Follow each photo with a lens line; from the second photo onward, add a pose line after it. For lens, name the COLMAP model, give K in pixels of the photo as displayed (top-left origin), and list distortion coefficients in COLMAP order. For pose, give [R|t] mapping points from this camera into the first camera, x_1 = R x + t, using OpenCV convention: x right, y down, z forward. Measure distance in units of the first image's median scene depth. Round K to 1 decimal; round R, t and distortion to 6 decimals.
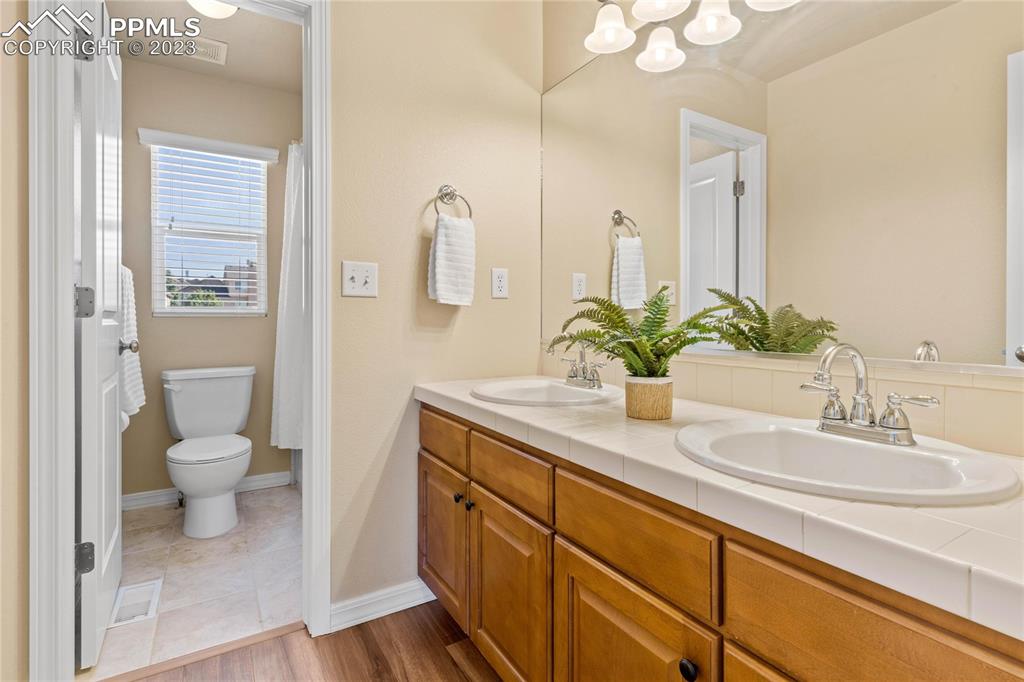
lens RADIAL K [[492.7, 0, 513.5], [0, 492.7, 318.5], [0, 0, 1]] dist [0.000934, -0.000502]
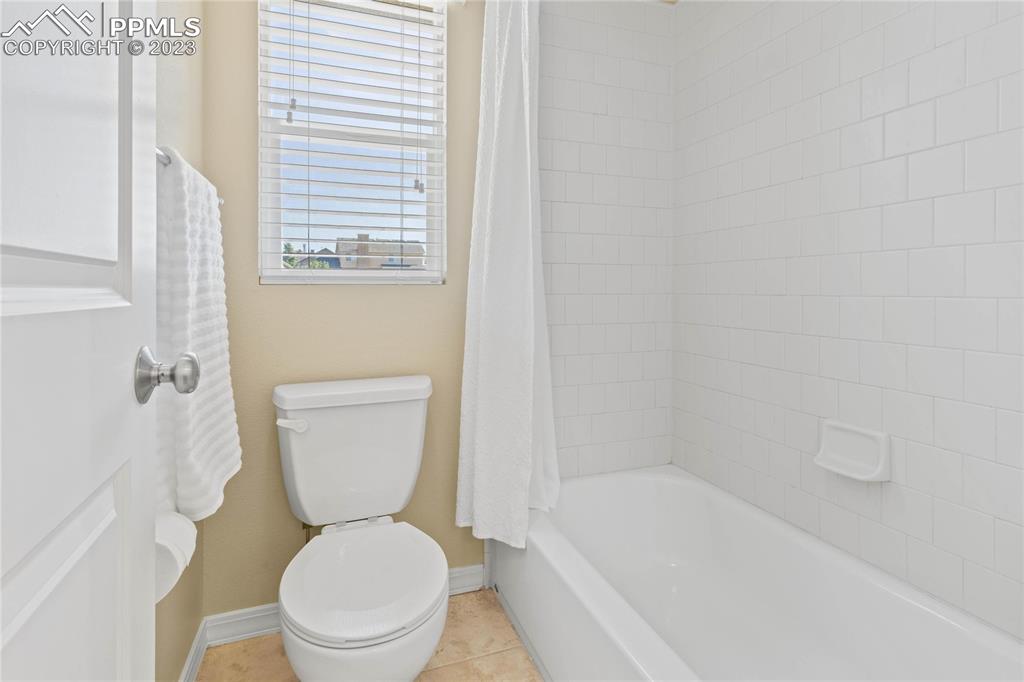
lens RADIAL K [[492.7, 0, 510.3], [0, 492.7, 290.6], [0, 0, 1]] dist [0.000934, -0.000502]
pose [[0.981686, 0.005333, -0.190429, -0.379639], [-0.004059, 0.999967, 0.007075, -0.000674], [0.190461, -0.006172, 0.981675, 0.551143]]
